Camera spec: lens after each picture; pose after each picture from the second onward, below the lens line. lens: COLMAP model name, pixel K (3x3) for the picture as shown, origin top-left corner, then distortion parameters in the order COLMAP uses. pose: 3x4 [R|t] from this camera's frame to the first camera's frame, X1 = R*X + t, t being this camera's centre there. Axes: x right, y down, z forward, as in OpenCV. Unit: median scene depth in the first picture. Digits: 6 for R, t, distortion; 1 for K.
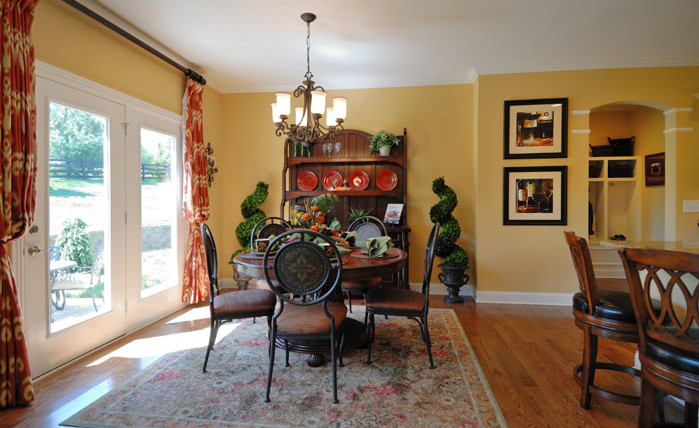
lens RADIAL K [[367.3, 0, 361.5], [0, 367.3, 203.7], [0, 0, 1]] dist [-0.025742, -0.001794]
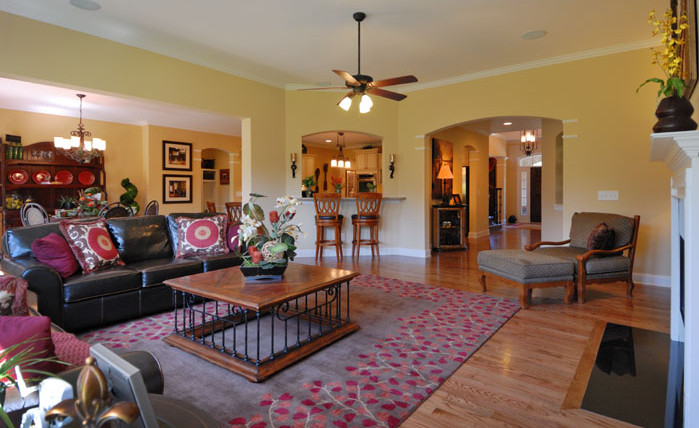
lens RADIAL K [[367.3, 0, 361.5], [0, 367.3, 203.7], [0, 0, 1]] dist [-0.025742, -0.001794]
pose [[0.478806, -0.025375, 0.877554, -0.826075], [0.008921, 0.999671, 0.024038, 0.020729], [-0.877876, -0.003681, 0.478875, -0.879000]]
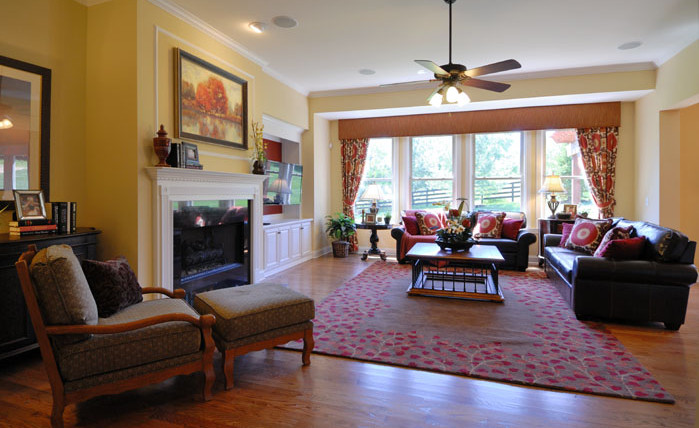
lens RADIAL K [[367.3, 0, 361.5], [0, 367.3, 203.7], [0, 0, 1]] dist [-0.025742, -0.001794]
pose [[-0.161223, 0.030235, -0.986455, 0.899492], [-0.010605, 0.999420, 0.032366, -0.007047], [0.986861, 0.015679, -0.160808, -0.479548]]
